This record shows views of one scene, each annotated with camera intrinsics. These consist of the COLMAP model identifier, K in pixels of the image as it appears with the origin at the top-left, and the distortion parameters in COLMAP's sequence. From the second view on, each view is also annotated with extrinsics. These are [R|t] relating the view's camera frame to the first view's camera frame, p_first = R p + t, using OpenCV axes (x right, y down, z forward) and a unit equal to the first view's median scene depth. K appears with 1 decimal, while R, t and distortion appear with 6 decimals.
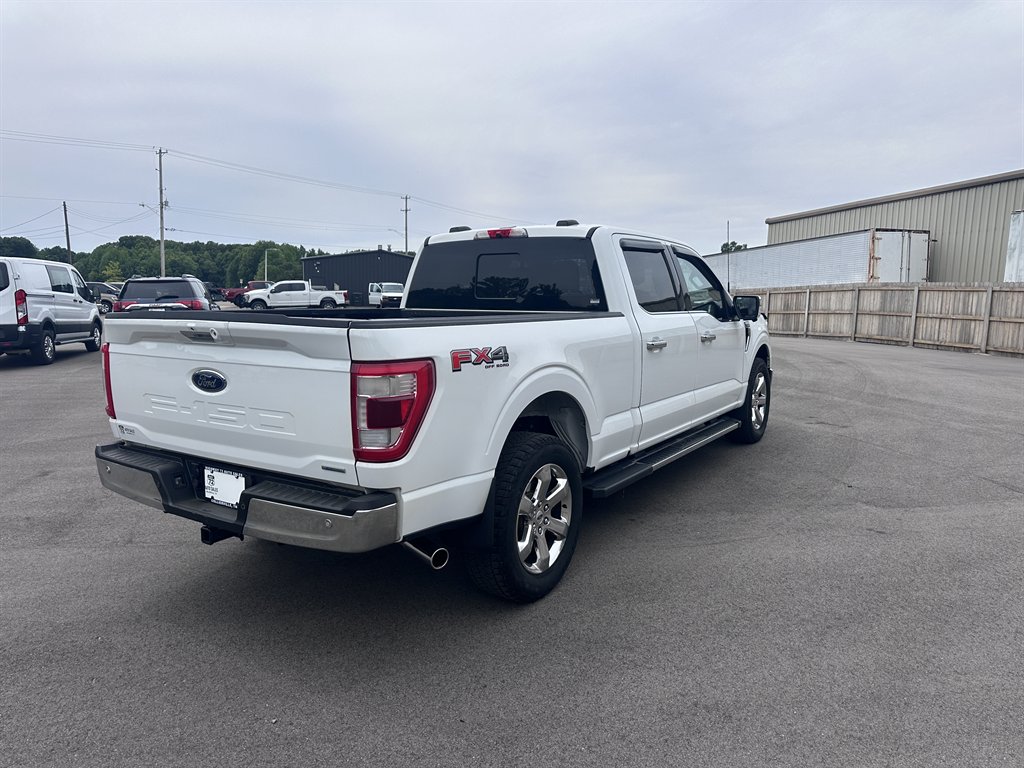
lens RADIAL K [[723.7, 0, 509.8], [0, 723.7, 386.9], [0, 0, 1]] dist [0.036942, -0.050304]
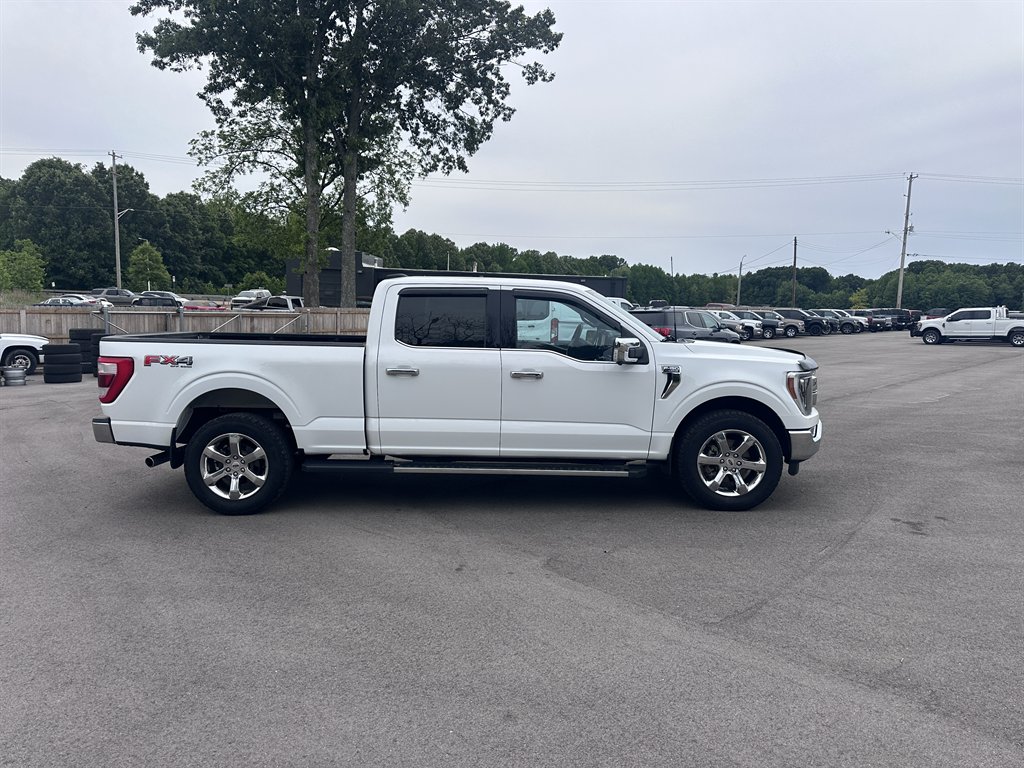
lens RADIAL K [[723.7, 0, 507.3], [0, 723.7, 393.5], [0, 0, 1]] dist [0.036942, -0.050304]
pose [[0.540508, 0.100330, -0.835335, 1.100466], [-0.121429, 0.991772, 0.040549, -0.076260], [0.832530, 0.079517, 0.548243, 0.385993]]
